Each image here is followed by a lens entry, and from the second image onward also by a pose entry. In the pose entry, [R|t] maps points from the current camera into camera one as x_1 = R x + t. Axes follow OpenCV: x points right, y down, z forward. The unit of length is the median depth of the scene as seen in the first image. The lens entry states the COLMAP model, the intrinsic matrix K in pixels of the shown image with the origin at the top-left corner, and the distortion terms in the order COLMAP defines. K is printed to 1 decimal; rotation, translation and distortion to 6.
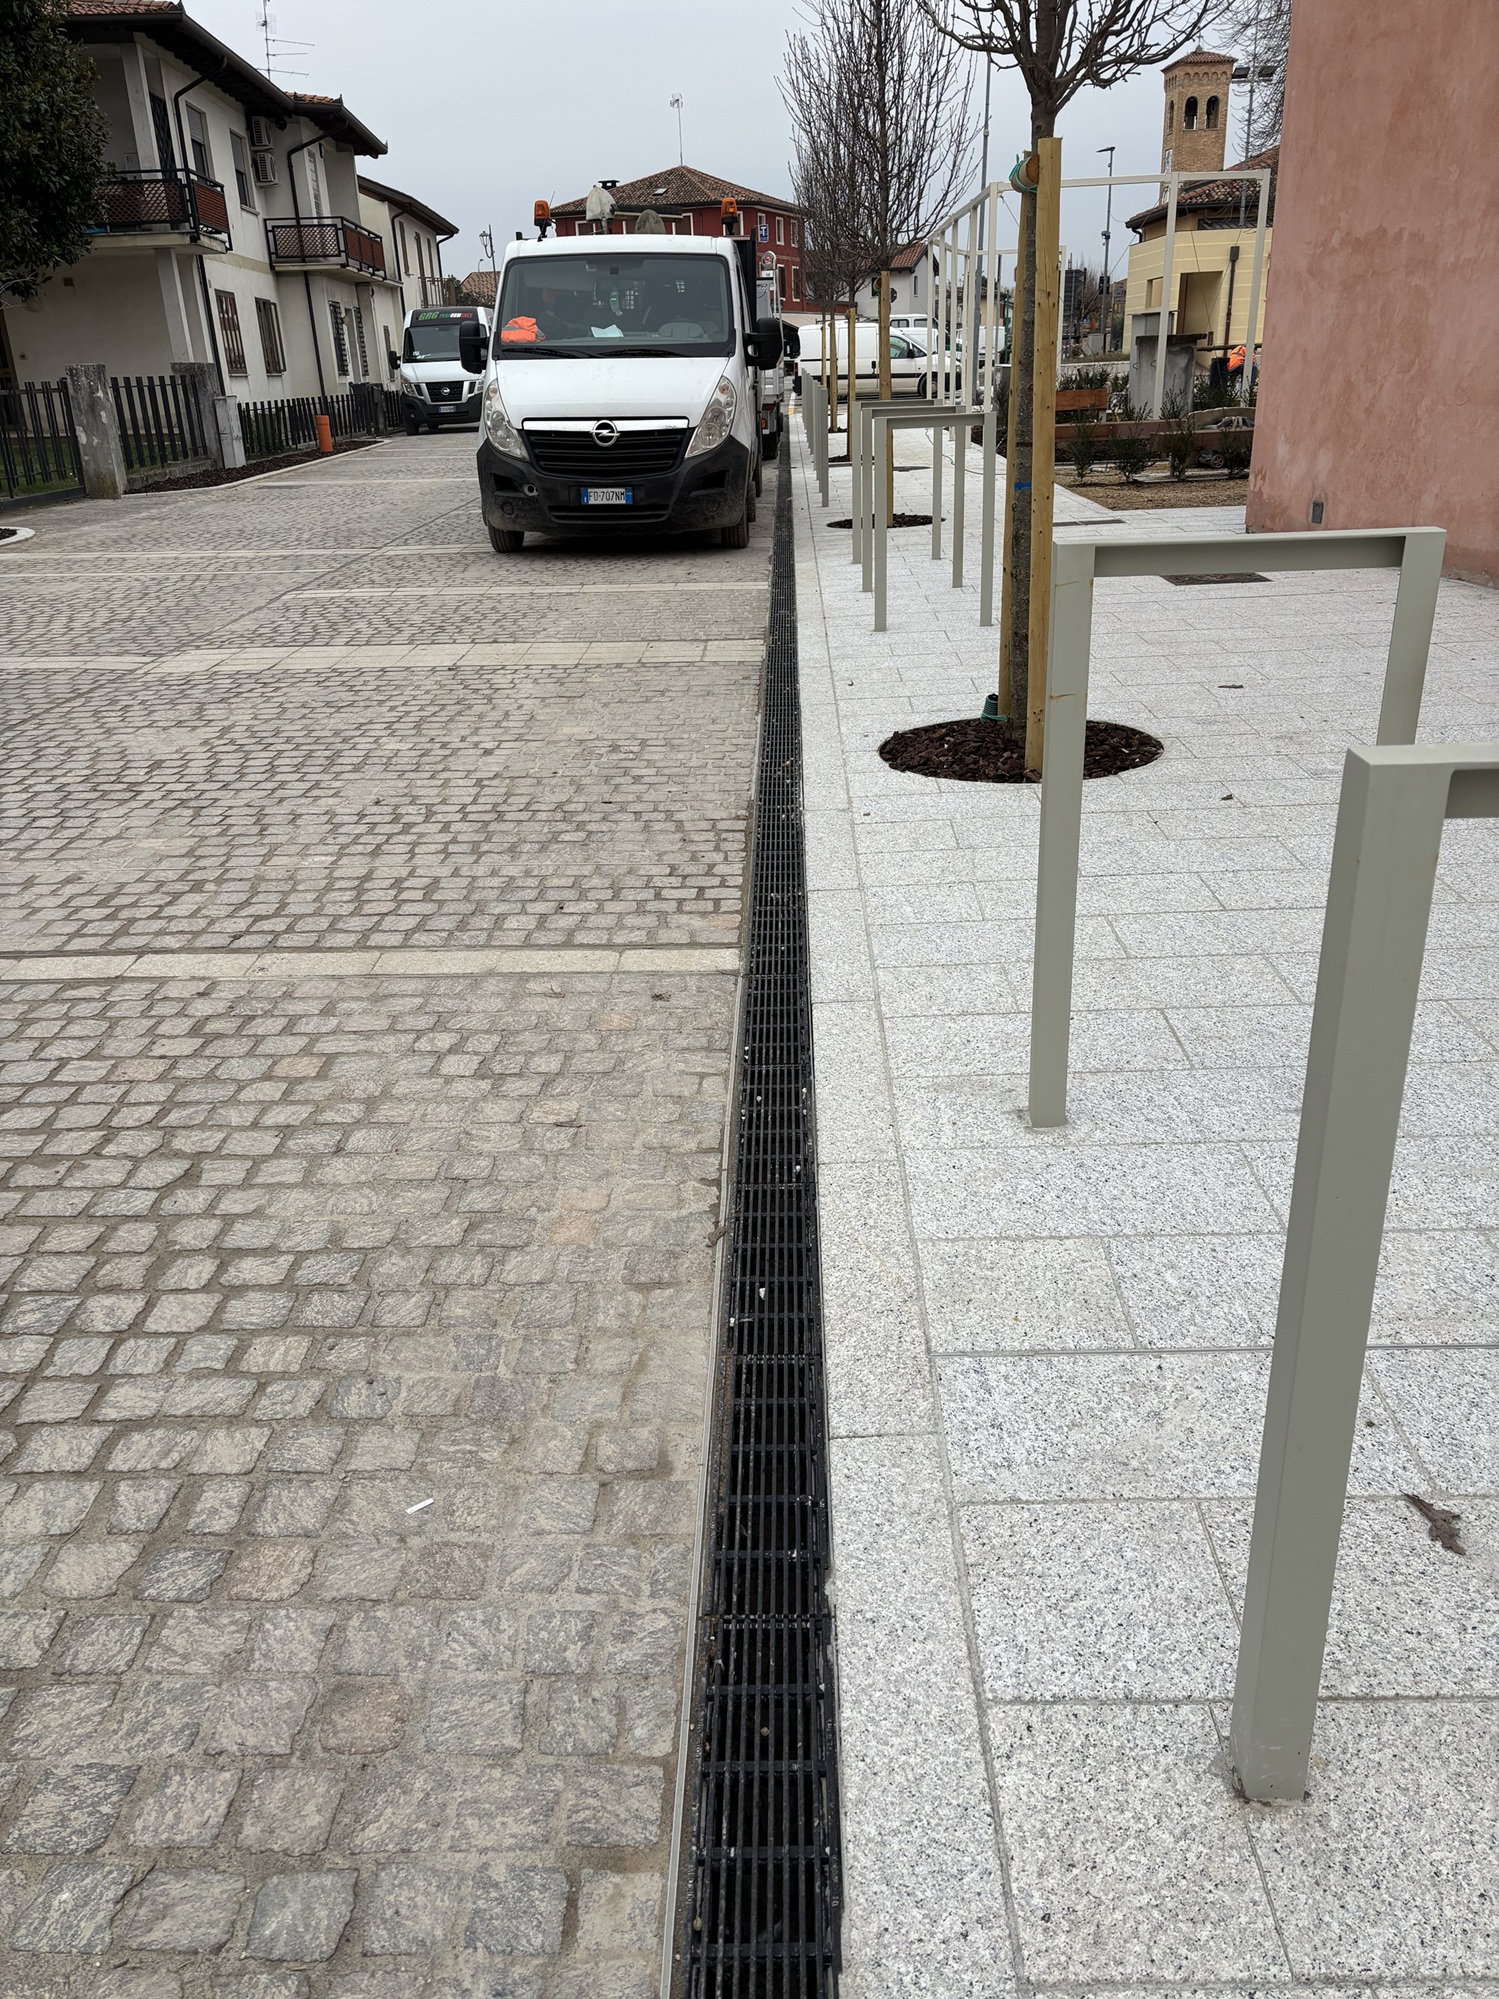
lens RADIAL K [[1486.7, 0, 746.7], [0, 1486.7, 987.6], [0, 0, 1]] dist [0.083416, -0.094981]
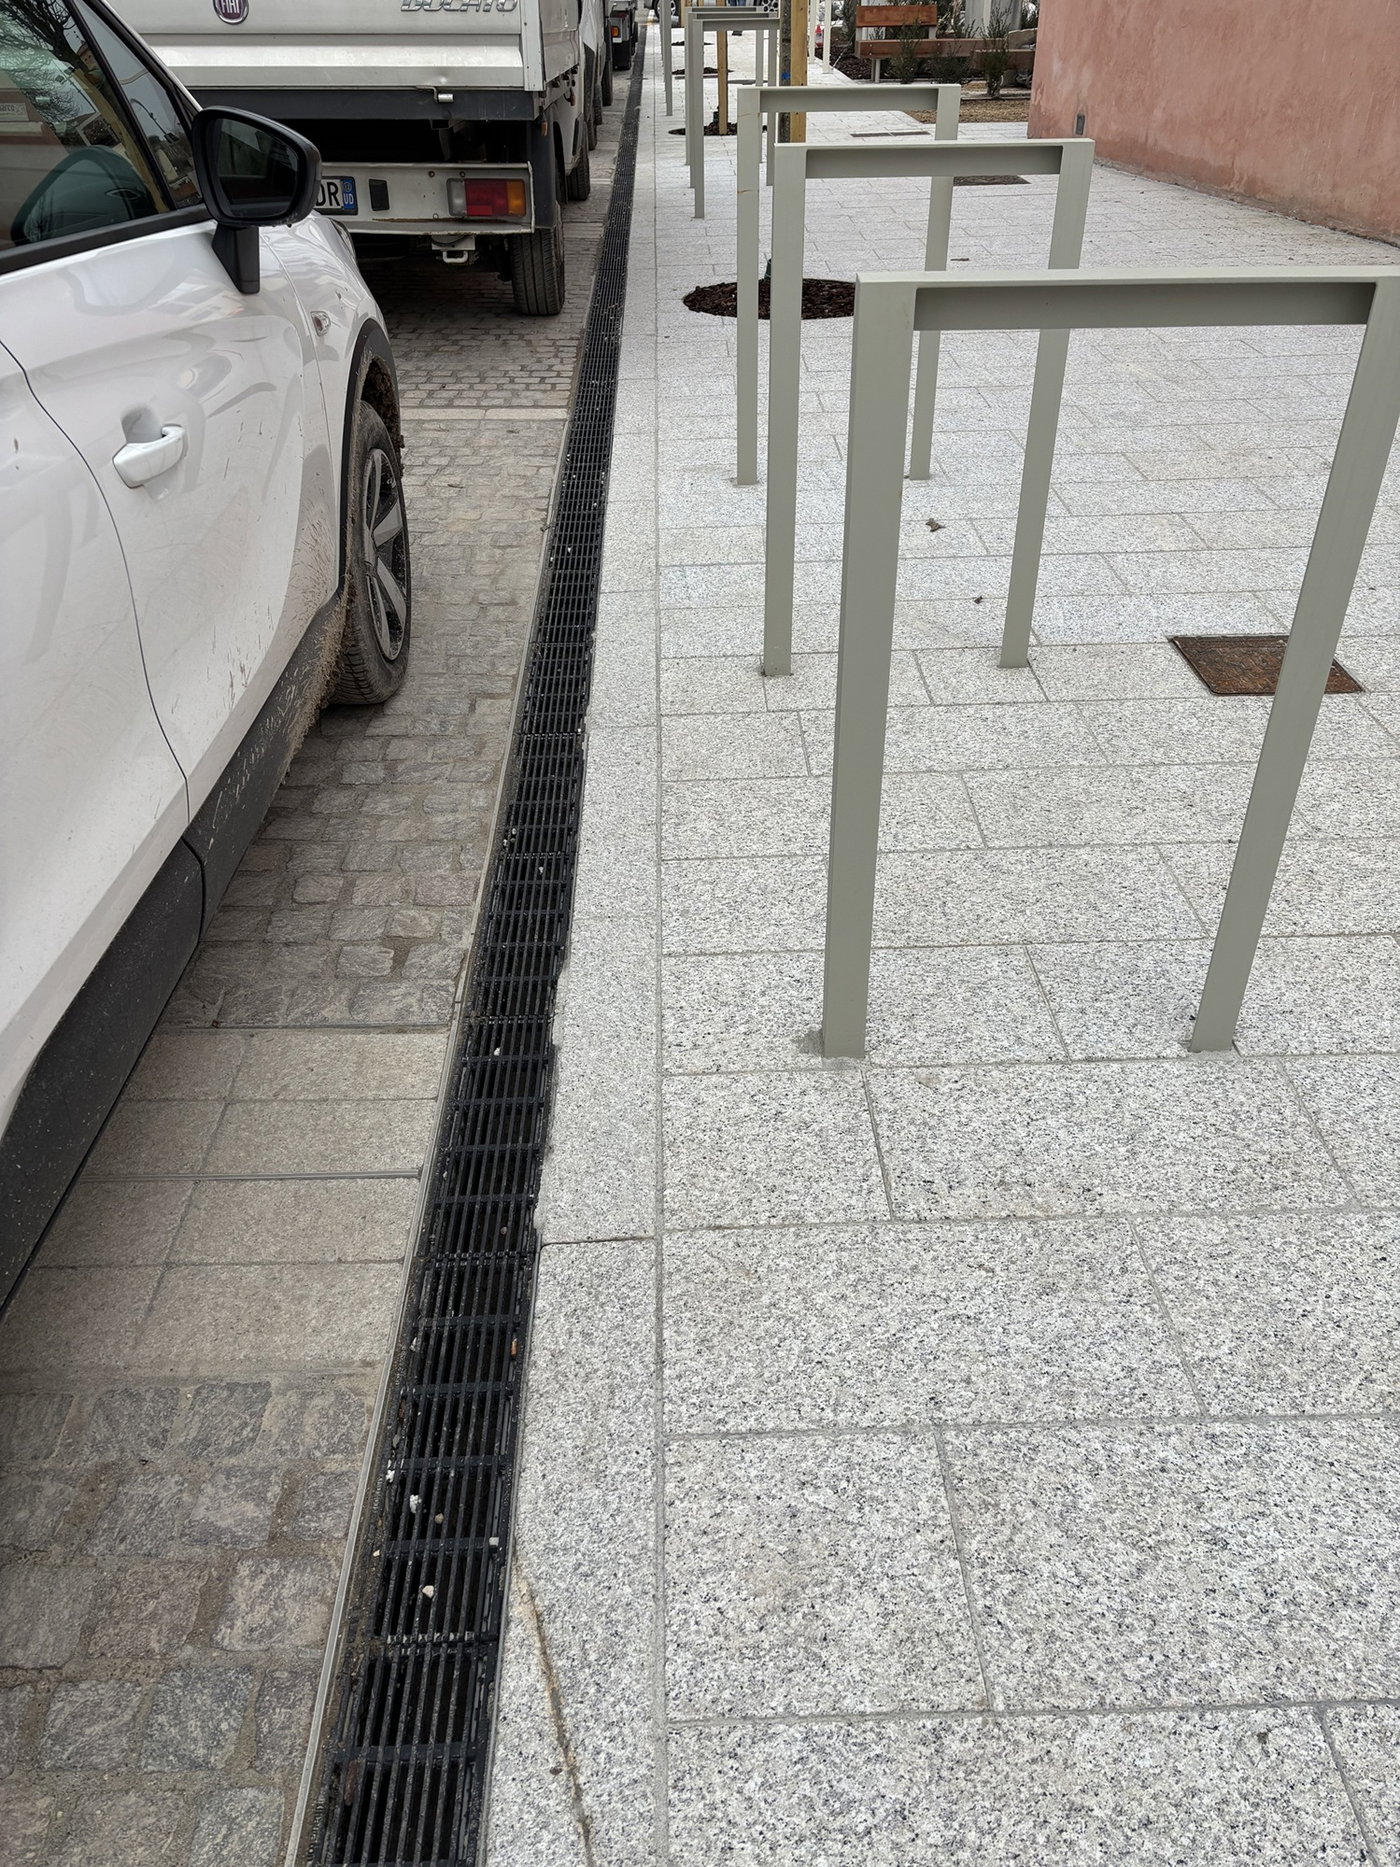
lens RADIAL K [[1403.4, 0, 700.0], [0, 1403.4, 933.5], [0, 0, 1]] dist [0.060851, -0.077430]
pose [[0.998438, -0.009810, 0.054995, 0.040750], [-0.001425, 0.979669, 0.200616, 0.186656], [-0.055845, -0.200381, 0.978125, -0.441826]]
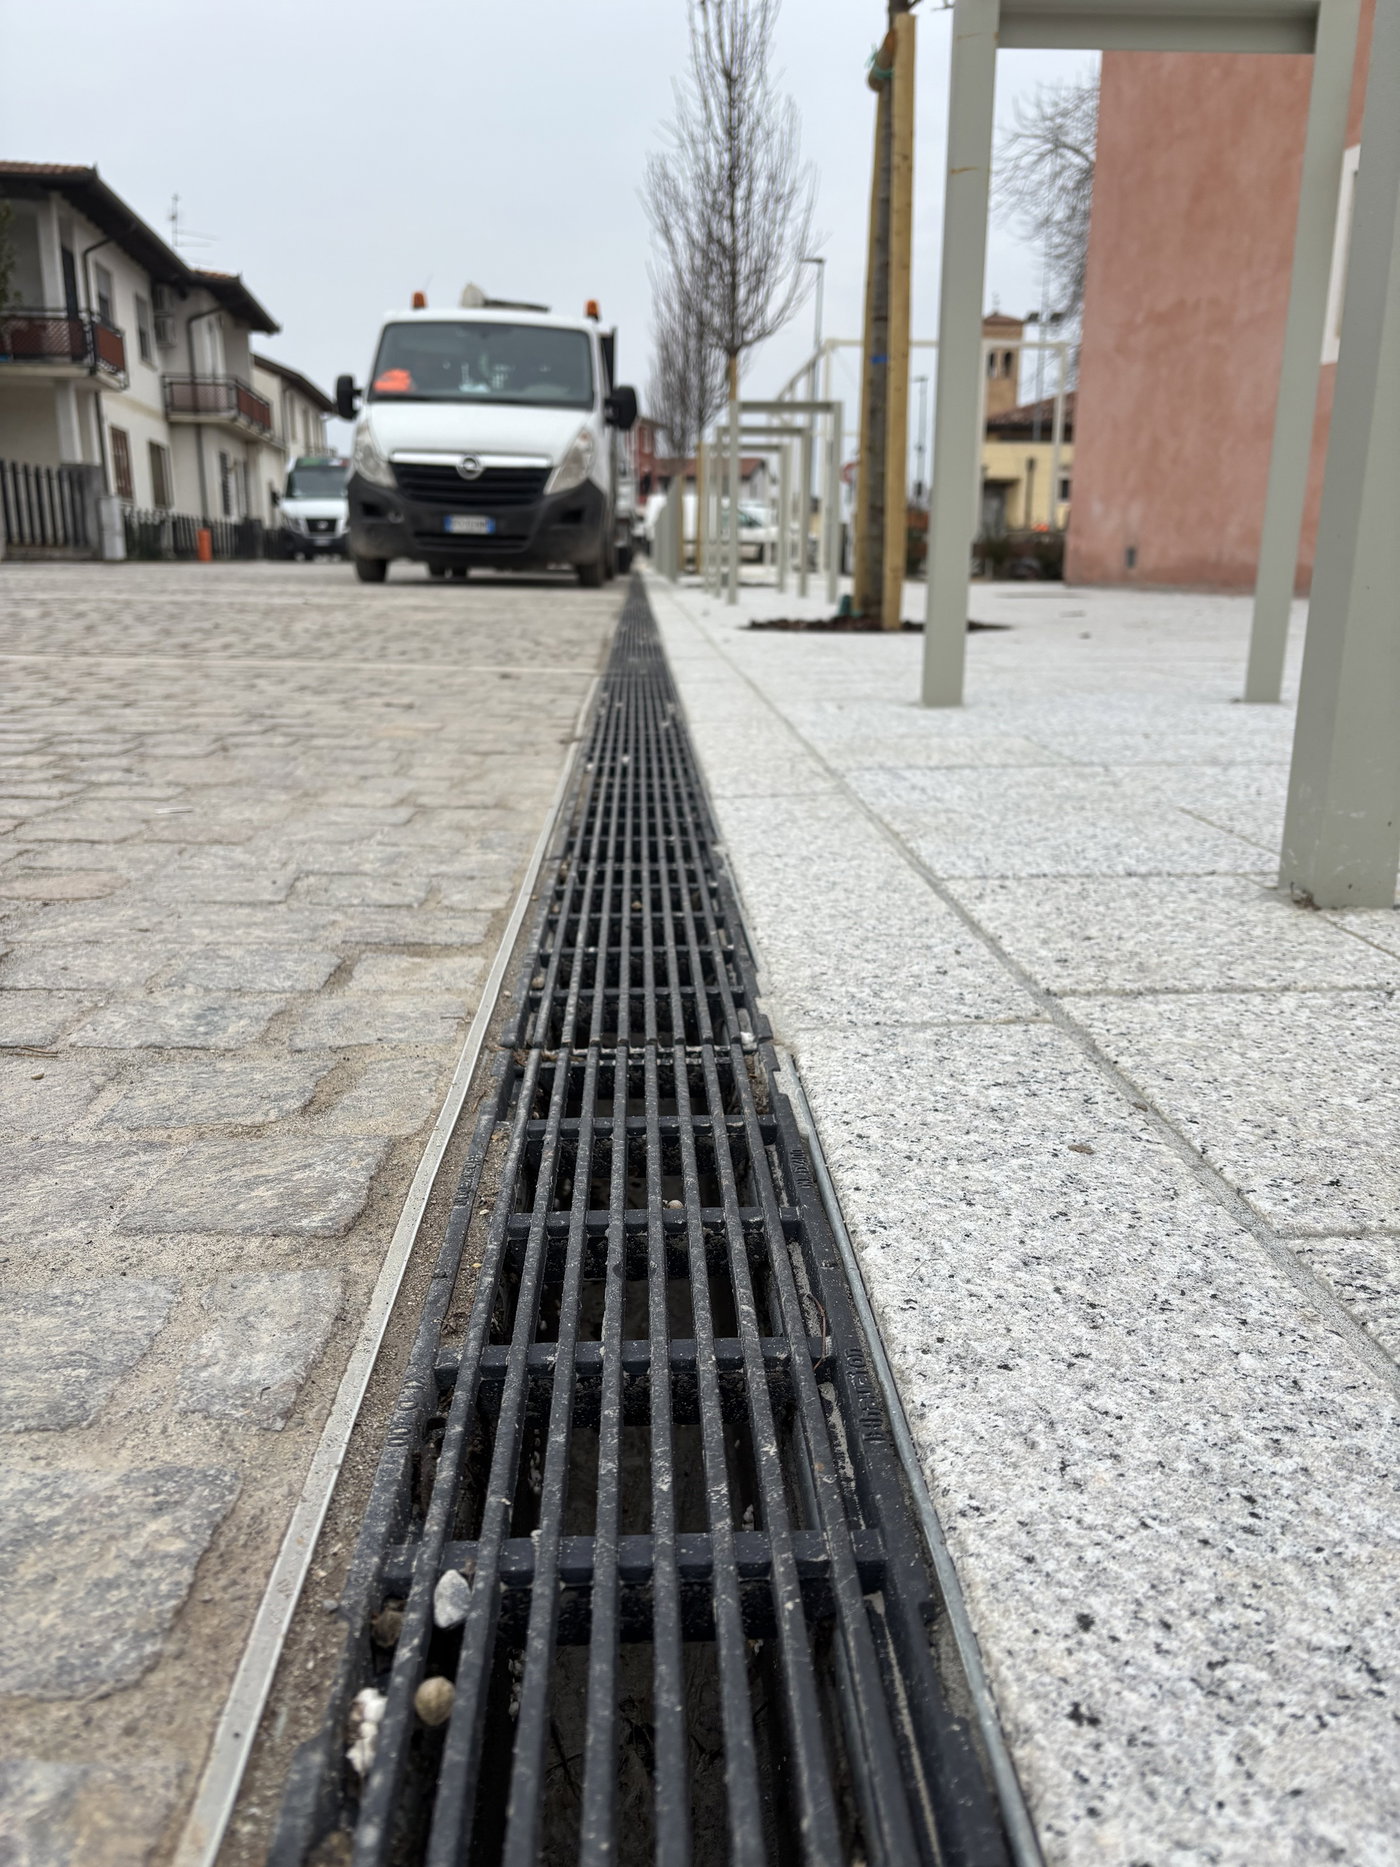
lens RADIAL K [[1403.4, 0, 700.0], [0, 1403.4, 933.5], [0, 0, 1]] dist [0.060851, -0.077430]
pose [[0.996814, 0.023973, 0.076078, -0.003191], [-0.012683, 0.989271, -0.145544, 0.245810], [-0.078751, 0.144115, 0.986422, 0.140346]]
